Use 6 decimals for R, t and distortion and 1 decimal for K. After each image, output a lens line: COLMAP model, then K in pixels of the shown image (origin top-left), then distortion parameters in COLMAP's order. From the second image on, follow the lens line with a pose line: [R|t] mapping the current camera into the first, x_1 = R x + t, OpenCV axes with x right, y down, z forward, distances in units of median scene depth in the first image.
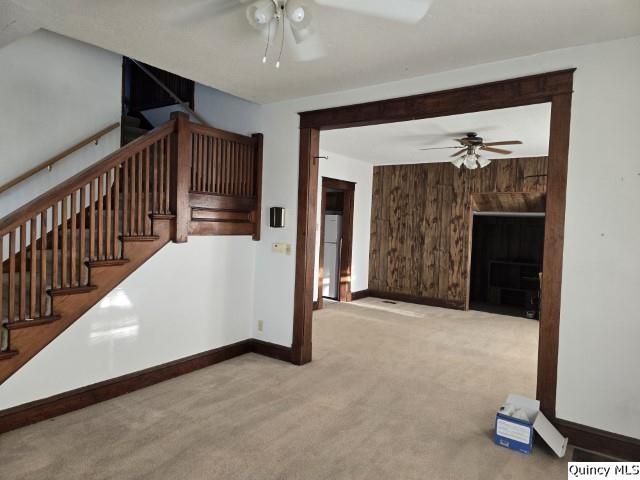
lens RADIAL K [[420.7, 0, 324.5], [0, 420.7, 240.3], [0, 0, 1]] dist [0.005343, -0.000030]
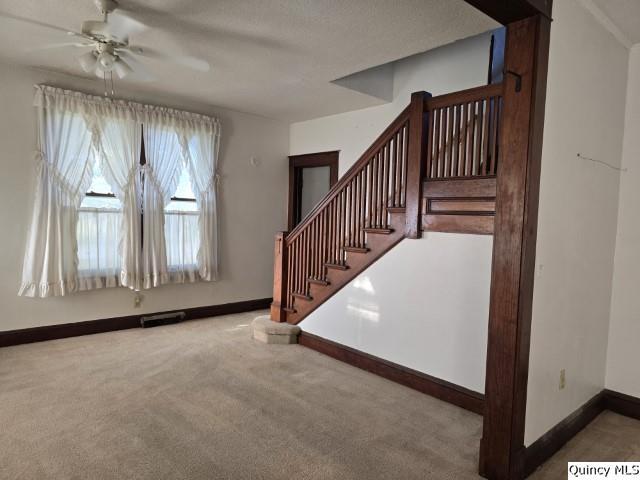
lens RADIAL K [[420.7, 0, 324.5], [0, 420.7, 240.3], [0, 0, 1]] dist [0.005343, -0.000030]
pose [[-0.219319, 0.020574, -0.975436, 0.618466], [-0.083480, 0.995715, 0.039772, -0.010901], [0.972075, 0.090152, -0.216662, 1.100330]]
